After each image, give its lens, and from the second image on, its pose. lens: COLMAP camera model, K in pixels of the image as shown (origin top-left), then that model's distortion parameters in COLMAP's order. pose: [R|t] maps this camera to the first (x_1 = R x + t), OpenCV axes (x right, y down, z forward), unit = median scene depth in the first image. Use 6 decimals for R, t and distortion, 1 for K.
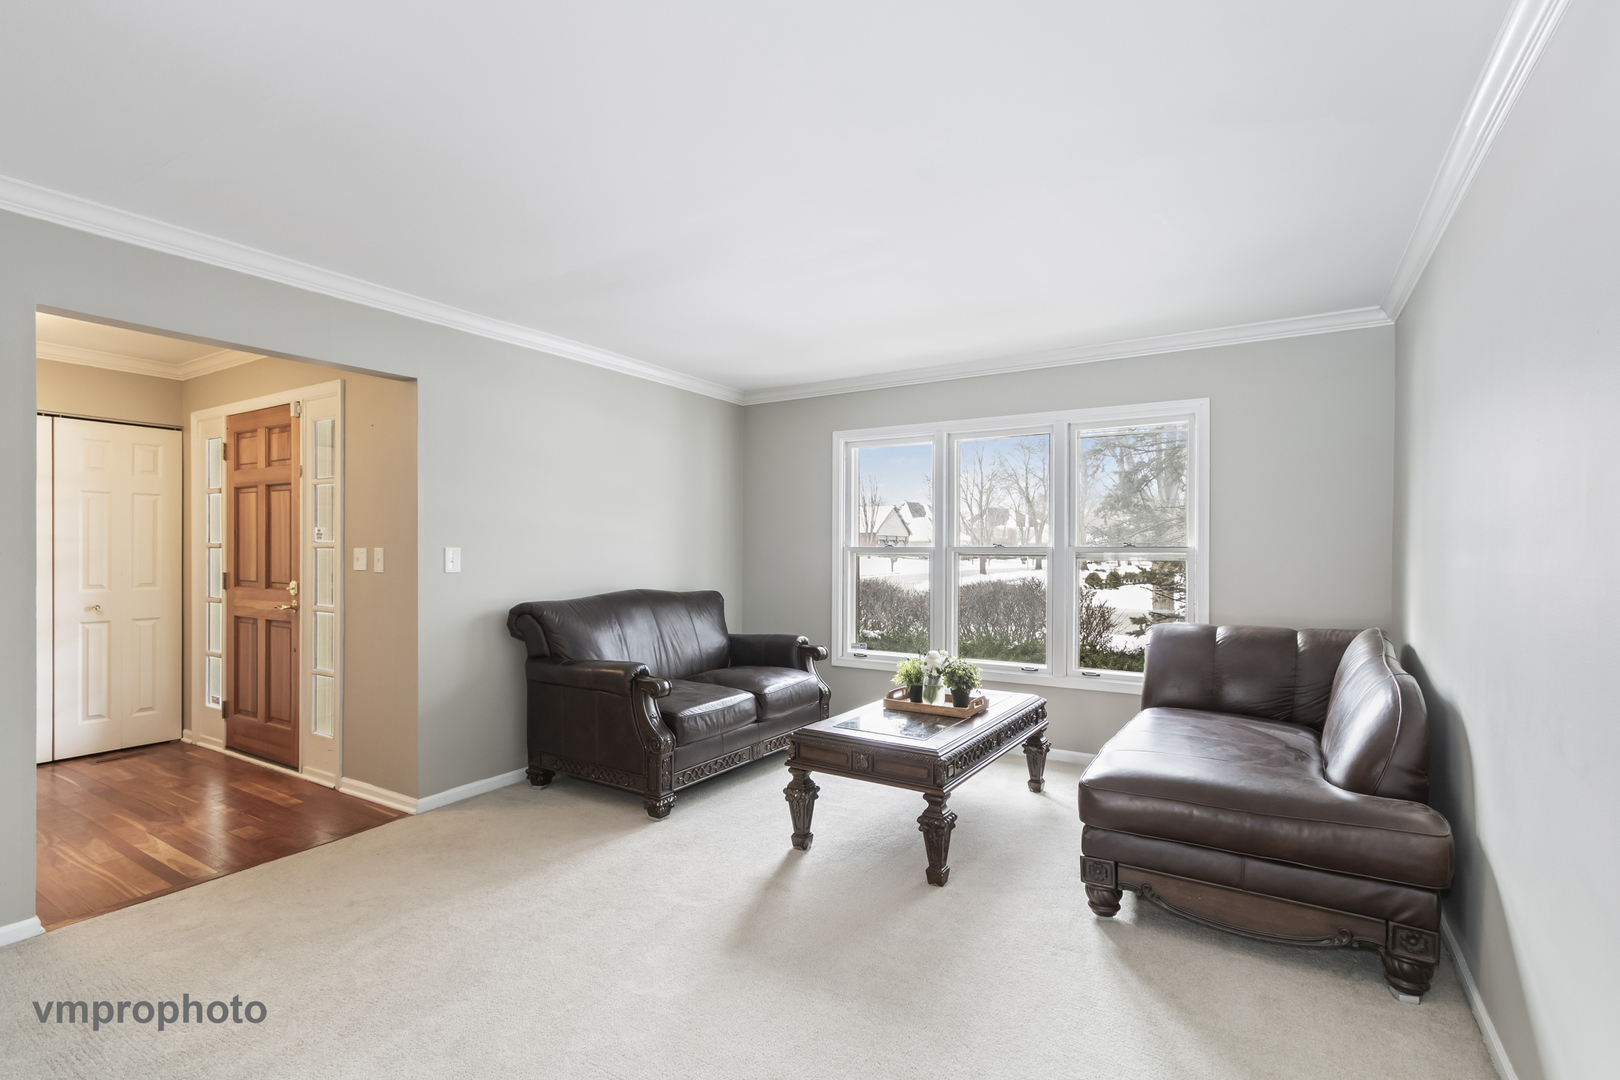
lens RADIAL K [[746.5, 0, 811.6], [0, 746.5, 547.8], [0, 0, 1]] dist [0.003644, 0.000323]
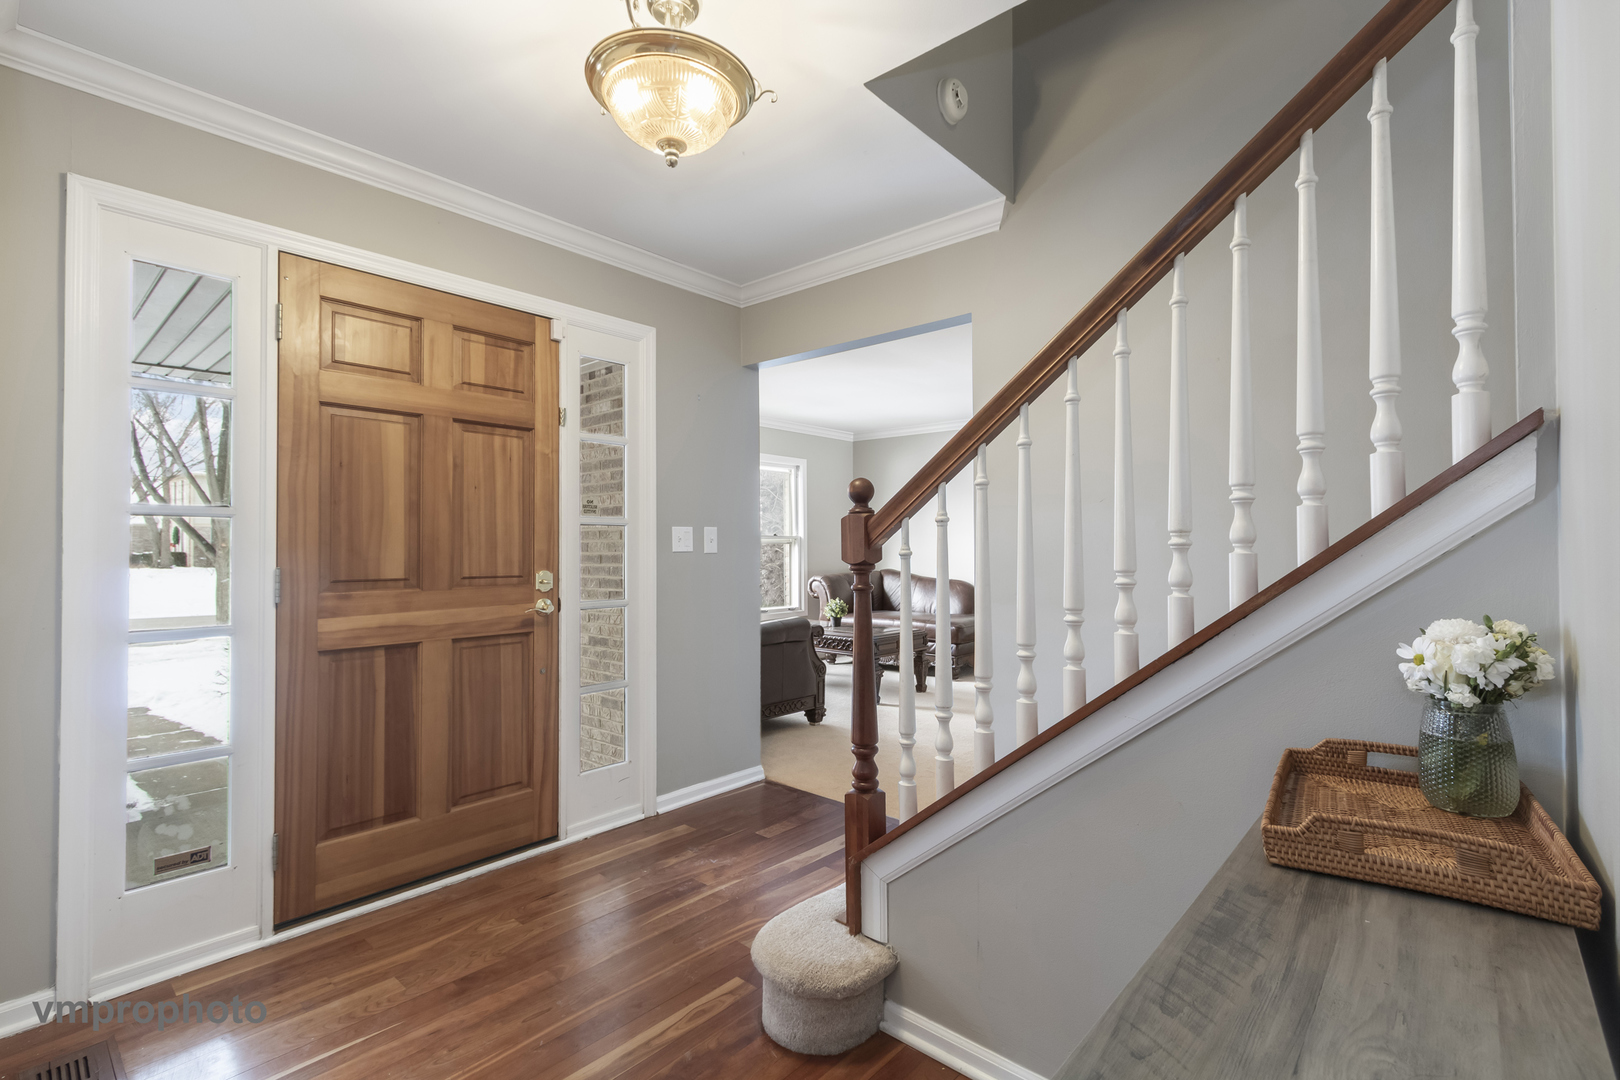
lens RADIAL K [[727.5, 0, 810.0], [0, 727.5, 536.0], [0, 0, 1]] dist [-0.000107, -0.000039]
pose [[0.166742, 0.007908, 0.985969, -1.437622], [-0.006613, 0.999954, -0.006901, 0.016108], [-0.985978, -0.005369, 0.166787, 0.703522]]
